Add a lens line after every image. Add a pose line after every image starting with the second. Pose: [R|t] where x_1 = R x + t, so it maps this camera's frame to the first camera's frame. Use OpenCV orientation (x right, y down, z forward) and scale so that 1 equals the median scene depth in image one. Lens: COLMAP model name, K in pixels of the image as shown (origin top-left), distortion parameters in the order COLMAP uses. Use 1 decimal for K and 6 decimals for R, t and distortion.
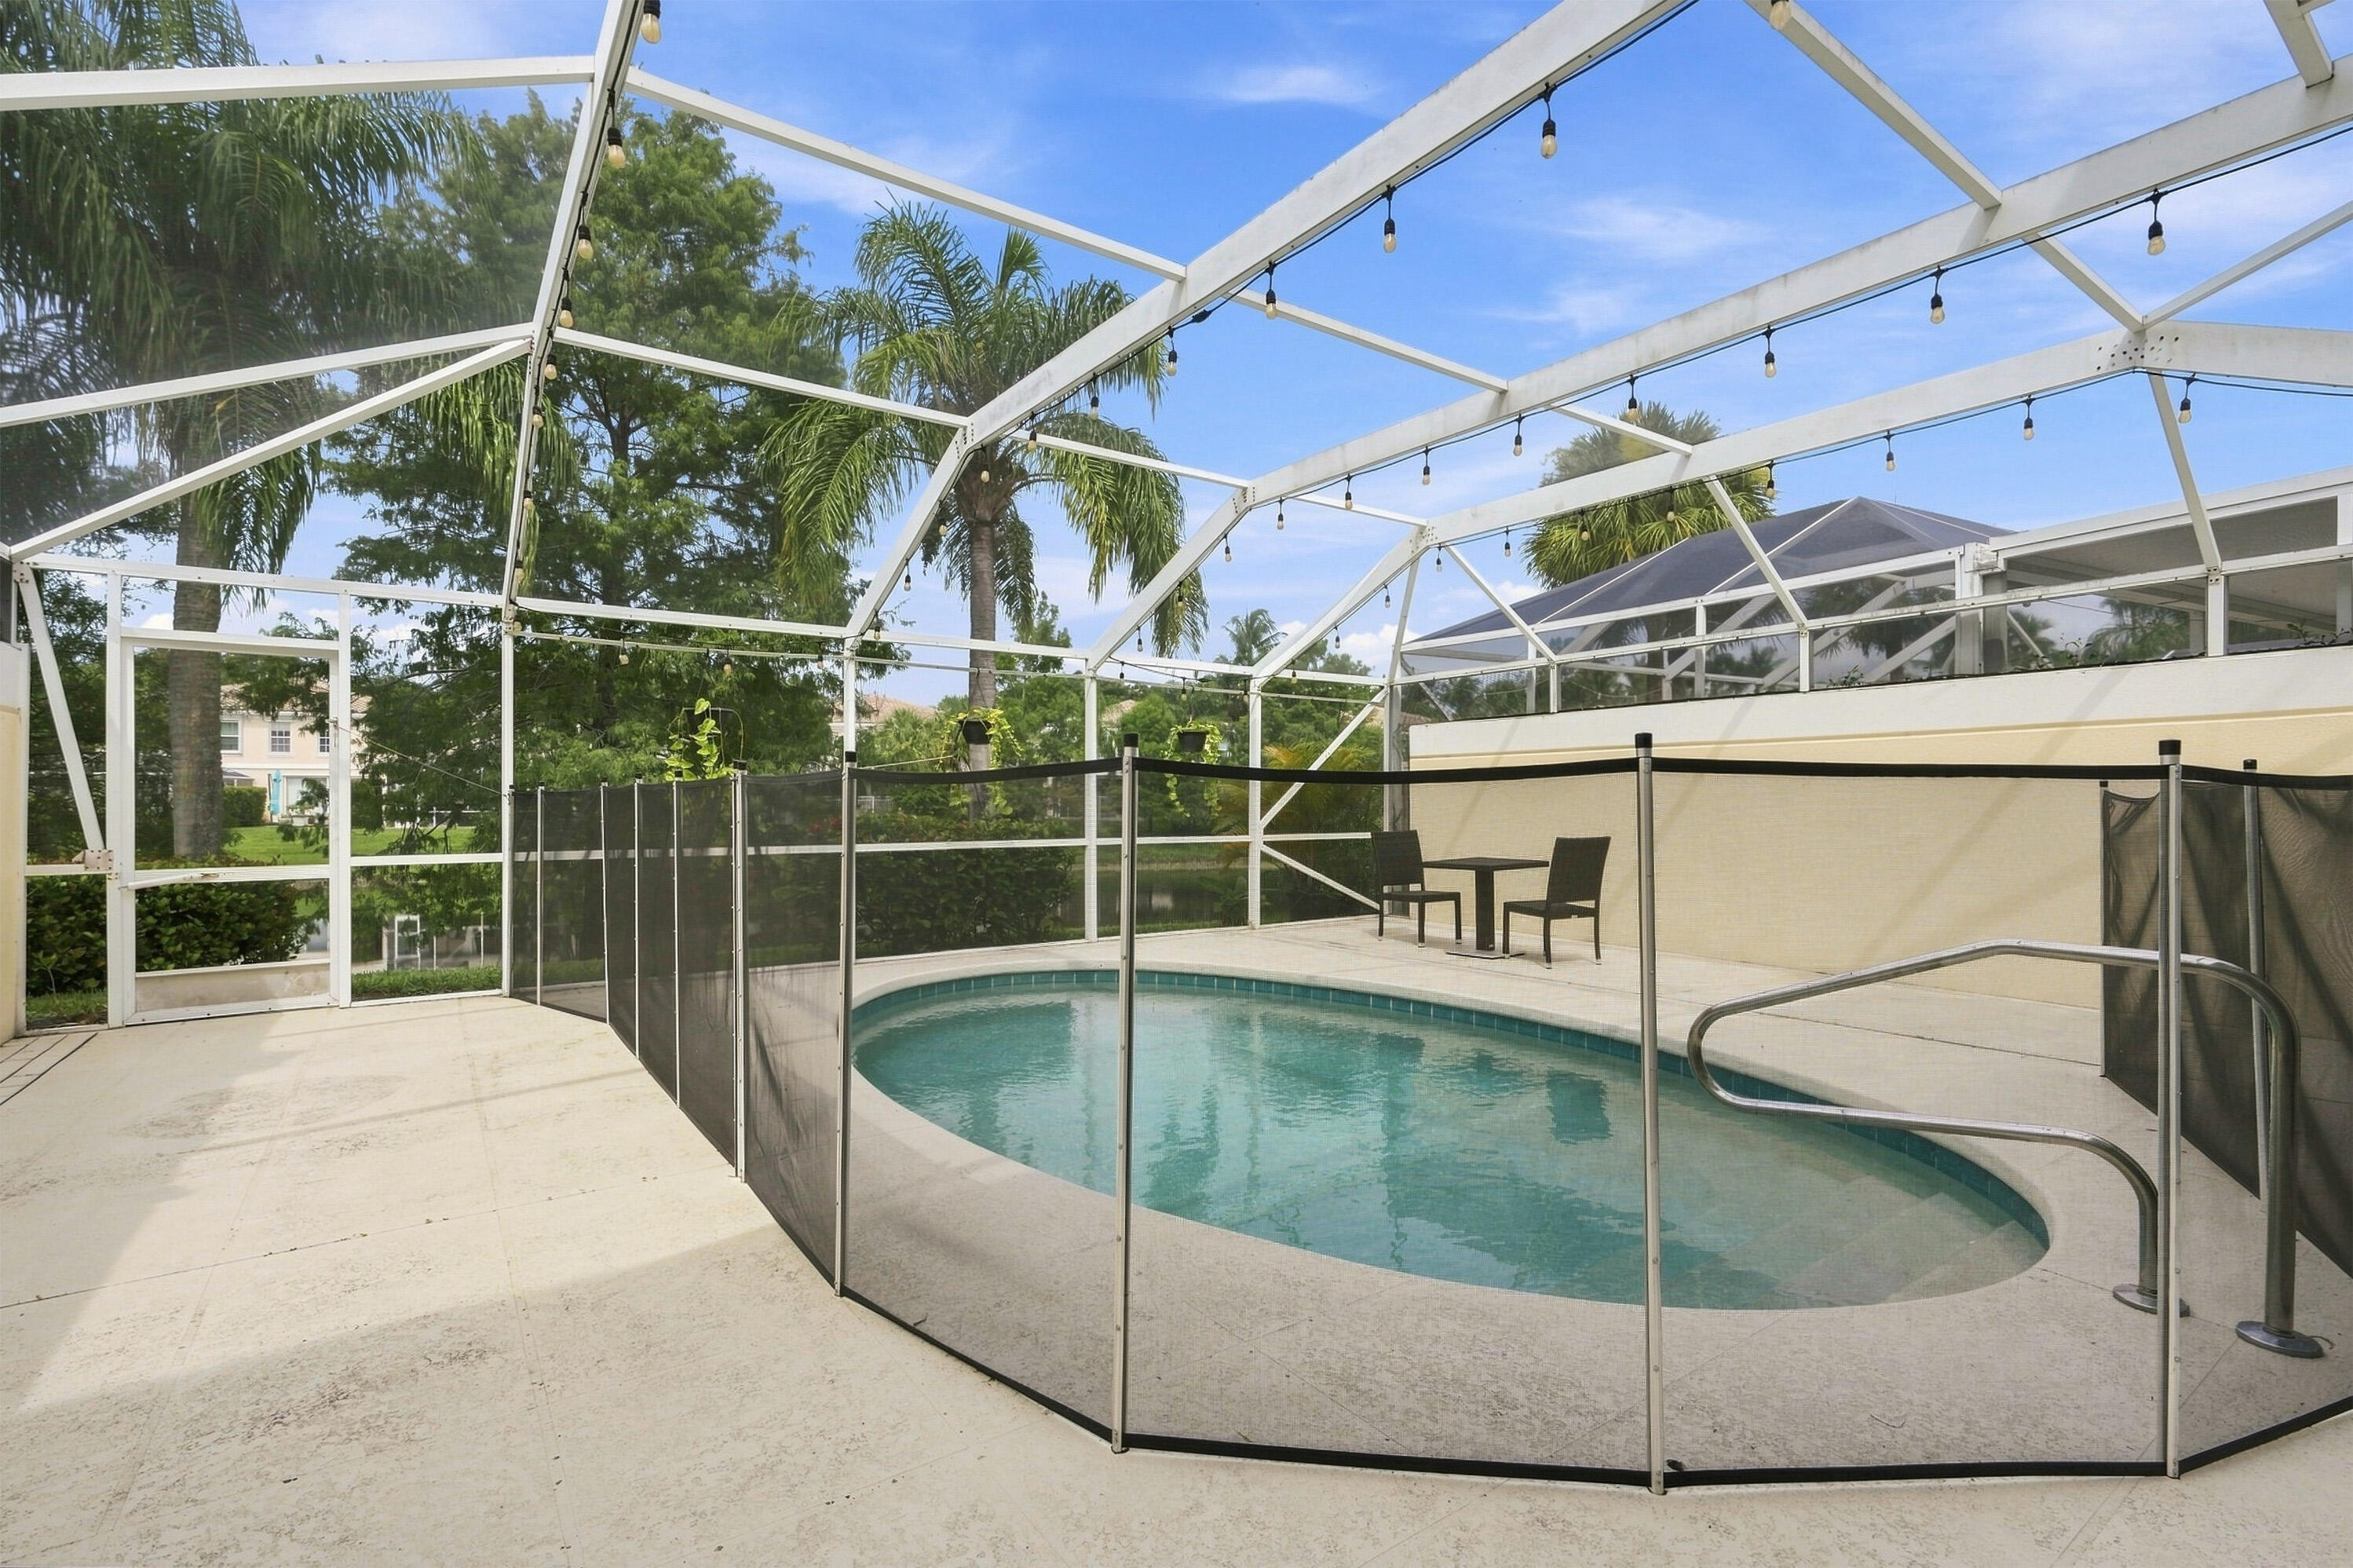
lens RADIAL K [[1071.5, 0, 1188.3], [0, 1071.5, 793.6], [0, 0, 1]] dist [-0.001832, 0.000306]
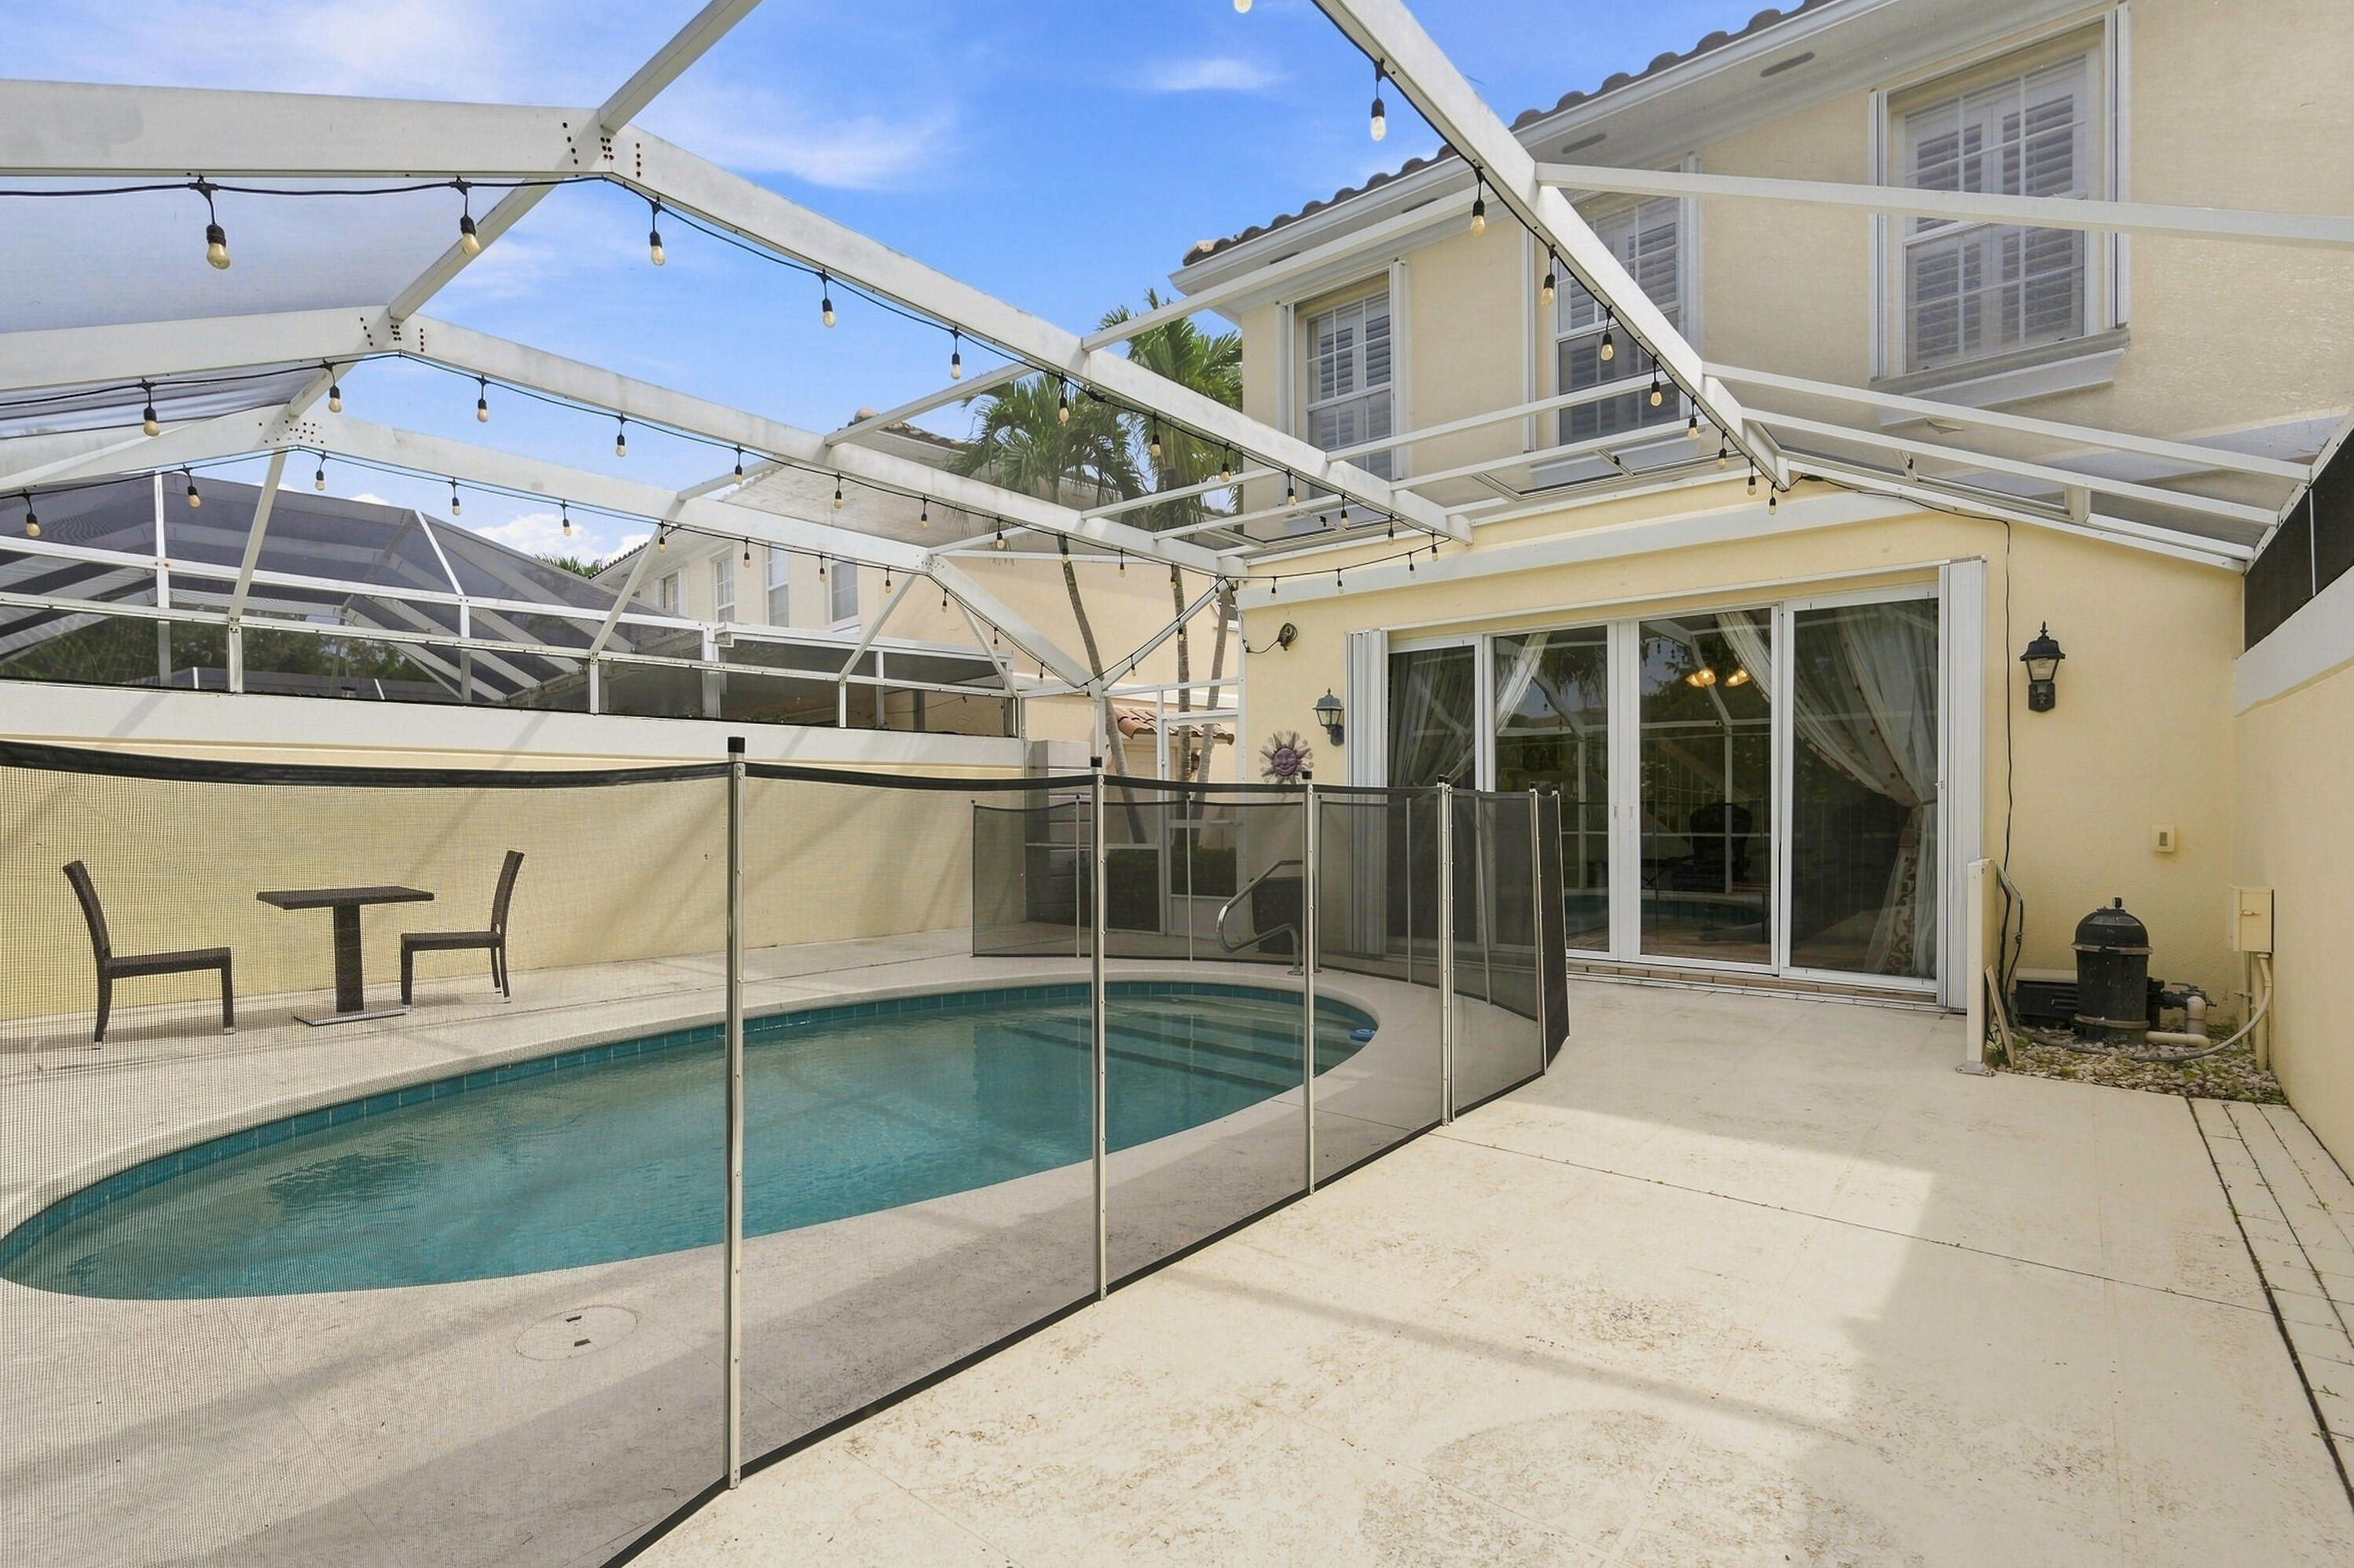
lens RADIAL K [[1071.8, 0, 1184.4], [0, 1071.8, 820.8], [0, 0, 1]] dist [-0.001832, 0.000306]
pose [[-0.257254, -0.004769, 0.966332, -1.009262], [-0.005355, 0.999980, 0.003509, 0.012157], [-0.966329, -0.004272, -0.257275, 1.075344]]
